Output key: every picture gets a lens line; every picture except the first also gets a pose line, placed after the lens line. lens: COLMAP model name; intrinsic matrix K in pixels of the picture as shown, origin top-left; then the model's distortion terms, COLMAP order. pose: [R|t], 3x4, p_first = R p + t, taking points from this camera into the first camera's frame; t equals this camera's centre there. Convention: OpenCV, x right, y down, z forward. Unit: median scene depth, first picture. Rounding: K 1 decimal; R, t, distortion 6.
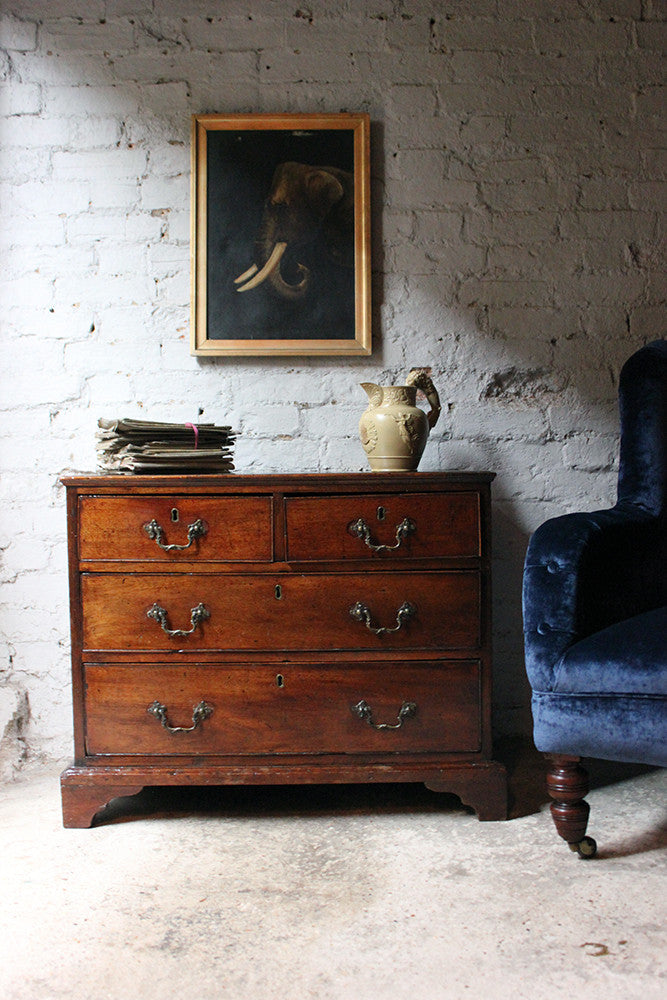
lens RADIAL K [[997.0, 0, 342.3], [0, 997.0, 521.7], [0, 0, 1]] dist [-0.086454, 0.000000]
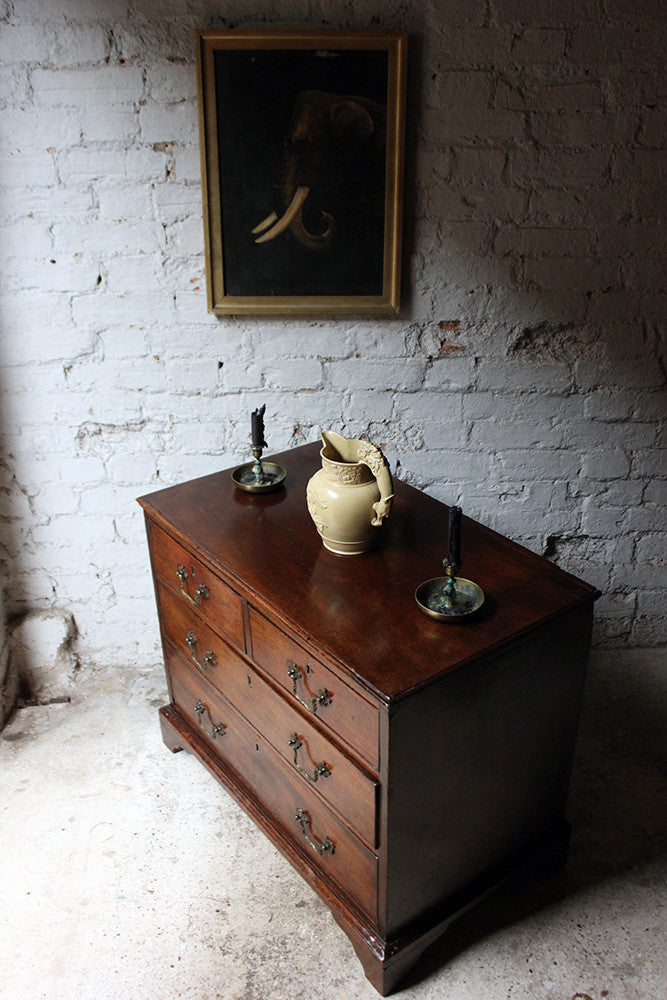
lens RADIAL K [[923.1, 0, 337.0], [0, 923.1, 511.5], [0, 0, 1]] dist [-0.085445, 0.000000]
pose [[0.999456, -0.004910, 0.032608, -0.058878], [-0.009948, 0.897880, 0.440129, -0.379083], [-0.031439, -0.440214, 0.897343, 0.129282]]
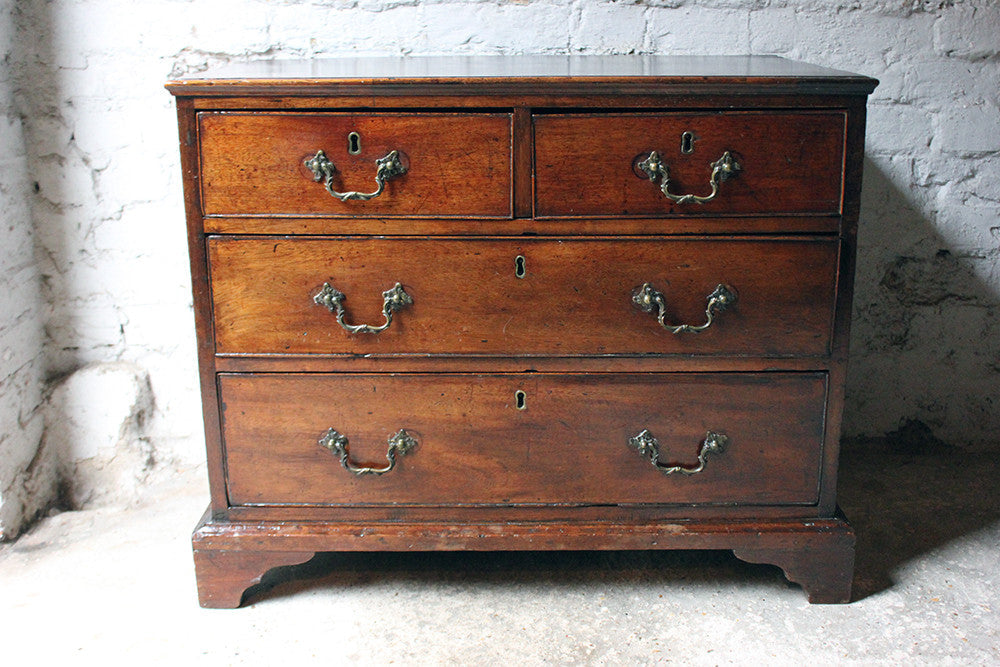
lens RADIAL K [[1120.9, 0, 509.5], [0, 1120.9, 338.3], [0, 0, 1]] dist [-0.066623, 0.000000]
pose [[0.999977, 0.006366, 0.002446, -0.063357], [-0.006766, 0.971044, 0.238806, -0.044097], [-0.000855, -0.238817, 0.971064, 0.232923]]
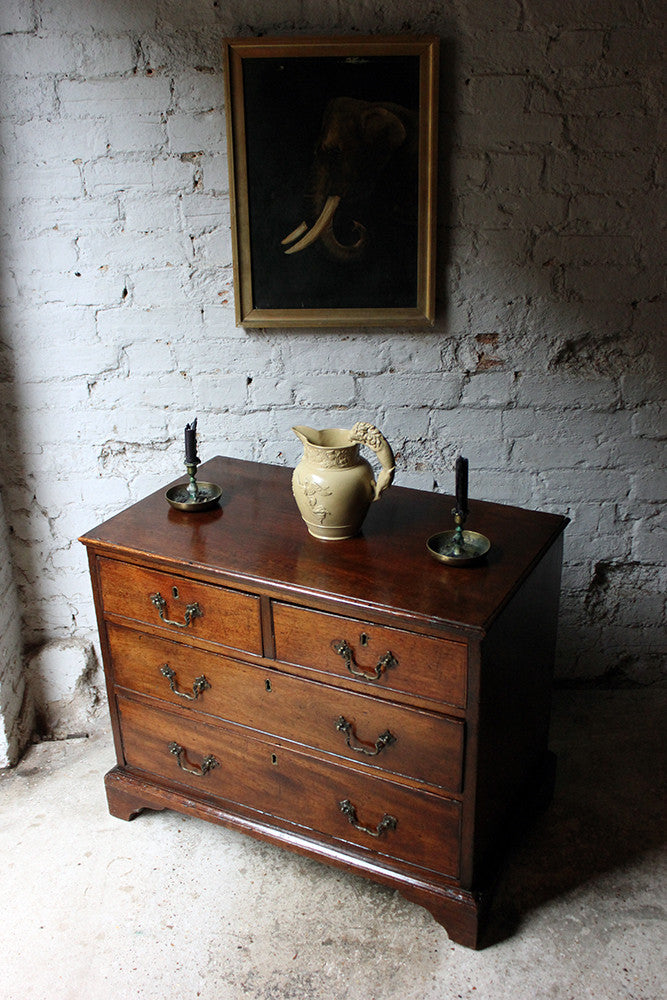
lens RADIAL K [[1043.9, 0, 340.1], [0, 1043.9, 516.2], [0, 0, 1]] dist [-0.068226, 0.000000]
pose [[0.999925, -0.003007, -0.011839, -0.045575], [0.007424, 0.919286, 0.393521, -0.379444], [0.009700, -0.393579, 0.919240, 0.050397]]
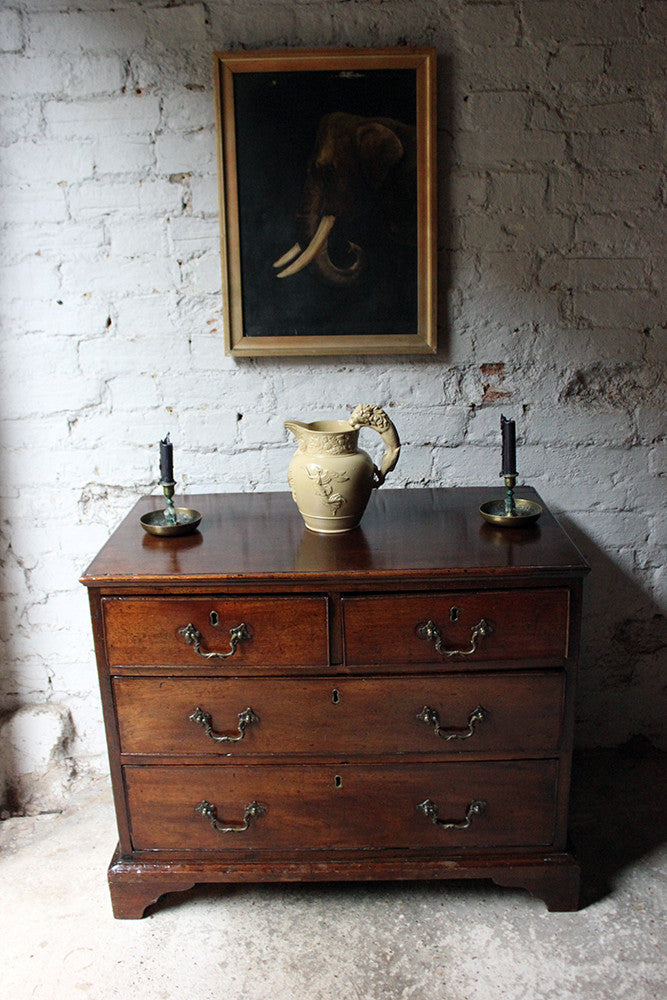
lens RADIAL K [[923.1, 0, 337.0], [0, 923.1, 513.6], [0, 0, 1]] dist [-0.085445, 0.000000]
pose [[0.999808, -0.009970, -0.016897, -0.043546], [0.013909, 0.967606, 0.252080, -0.232108], [0.013836, -0.252266, 0.967559, 0.194642]]
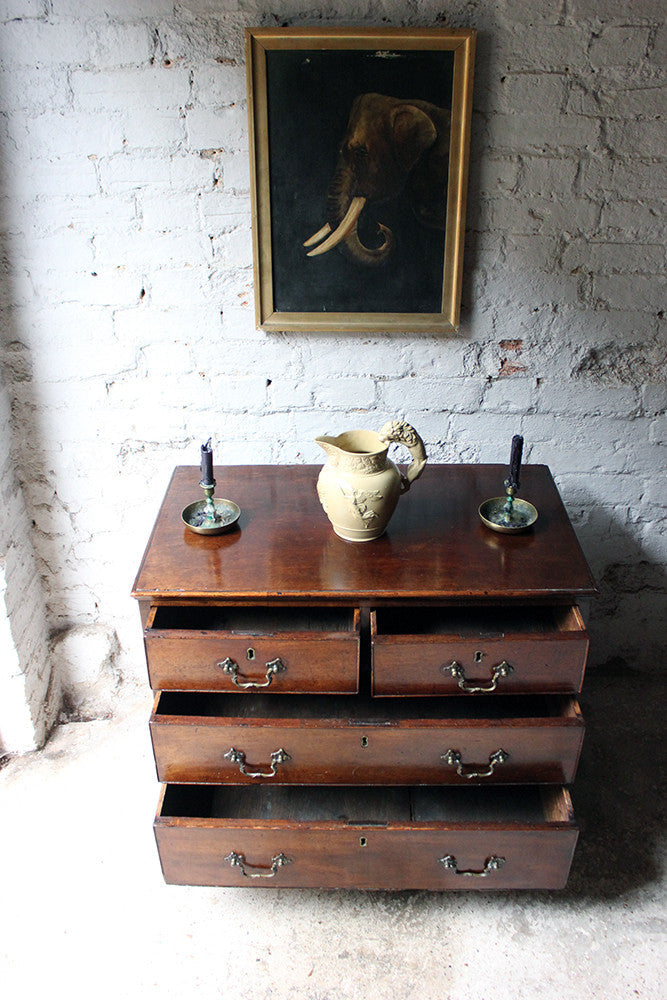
lens RADIAL K [[877.7, 0, 341.3], [0, 877.7, 511.6], [0, 0, 1]] dist [-0.111956, 0.054451]
pose [[0.999904, 0.012149, -0.006687, -0.068047], [-0.007516, 0.879976, 0.474959, -0.392656], [0.011655, -0.474863, 0.879982, 0.229288]]
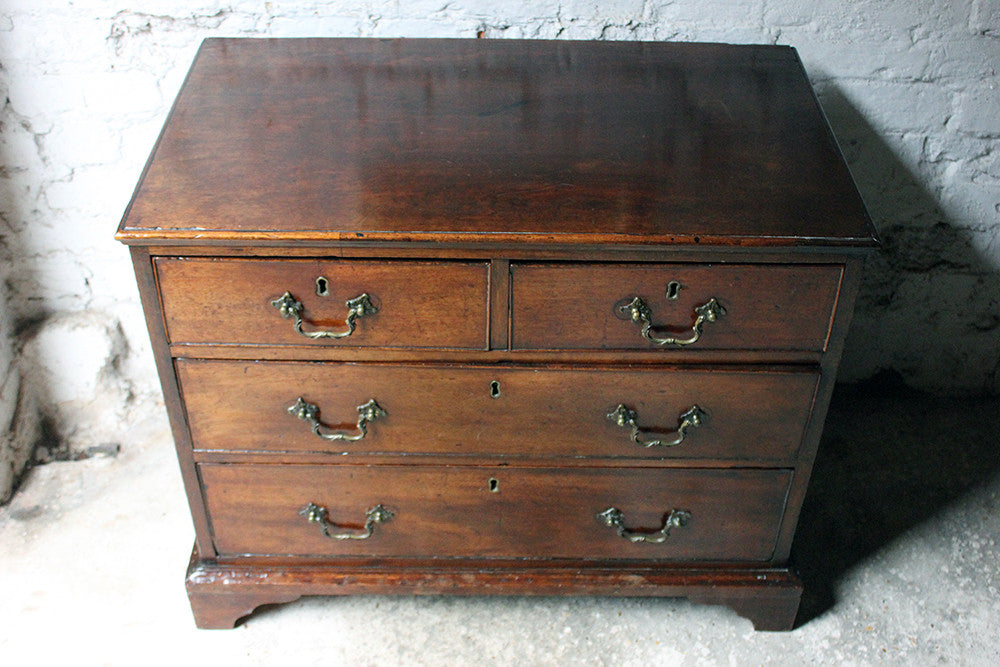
lens RADIAL K [[1163.4, 0, 511.5], [0, 1163.4, 336.4], [0, 0, 1]] dist [-0.049156, 0.000000]
pose [[0.999458, 0.022202, 0.024318, -0.063389], [-0.032341, 0.800722, 0.598163, -0.313095], [-0.006191, -0.598625, 0.801005, 0.339973]]
